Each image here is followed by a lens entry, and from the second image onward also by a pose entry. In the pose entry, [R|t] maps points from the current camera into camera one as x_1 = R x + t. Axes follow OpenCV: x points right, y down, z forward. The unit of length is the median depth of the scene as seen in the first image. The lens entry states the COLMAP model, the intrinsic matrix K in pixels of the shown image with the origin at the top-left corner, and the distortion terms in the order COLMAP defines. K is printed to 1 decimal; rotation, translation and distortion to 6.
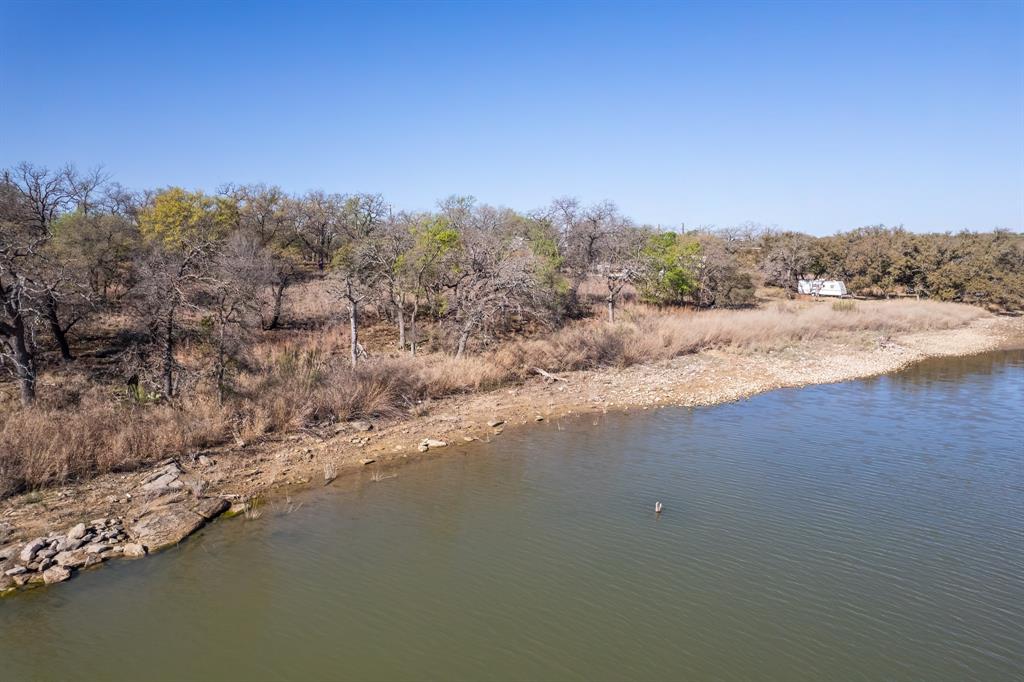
lens RADIAL K [[658.3, 0, 517.9], [0, 658.3, 345.5], [0, 0, 1]] dist [-0.079011, 0.072559]
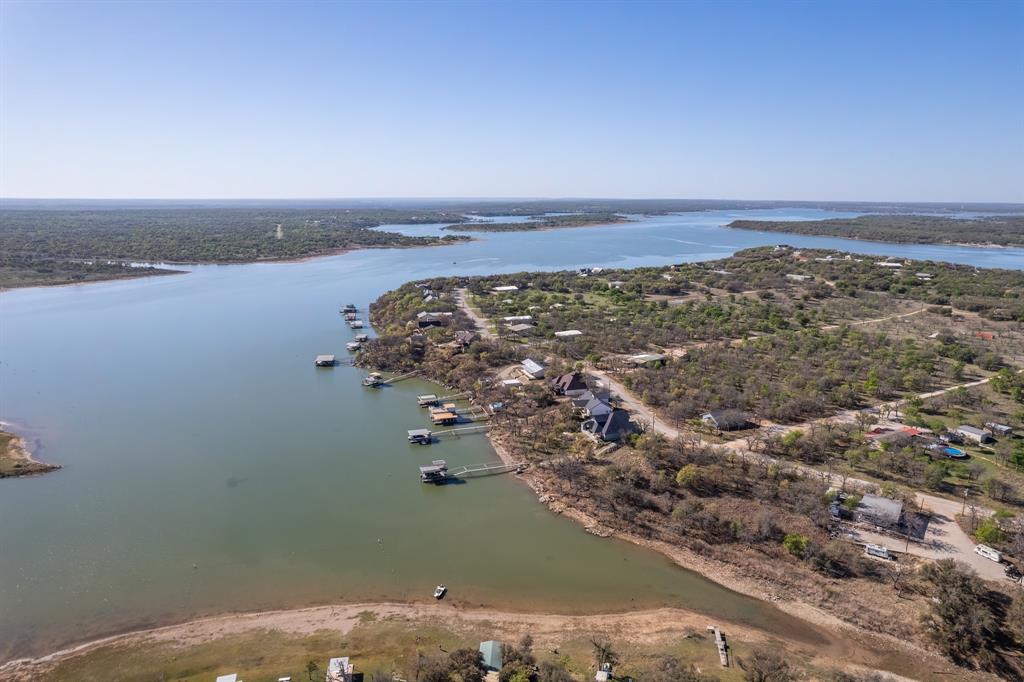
lens RADIAL K [[658.3, 0, 516.5], [0, 658.3, 339.8], [0, 0, 1]] dist [-0.079011, 0.072559]
pose [[0.182608, 0.220929, -0.958042, 4.745122], [-0.139895, 0.970351, 0.197102, -2.566341], [0.973182, 0.098033, 0.208101, -1.614355]]
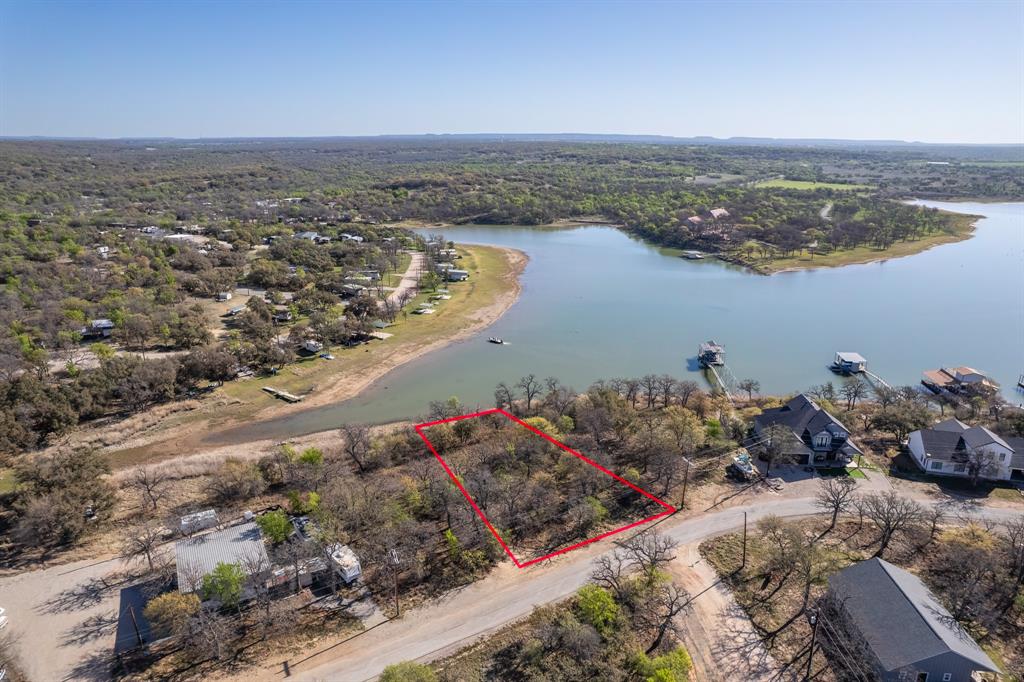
lens RADIAL K [[658.3, 0, 528.5], [0, 658.3, 335.0], [0, 0, 1]] dist [-0.079011, 0.072559]
pose [[-0.972557, -0.066619, 0.222923, -1.470806], [0.031146, 0.912229, 0.408496, -2.223355], [-0.230570, 0.404229, -0.885119, 4.451444]]
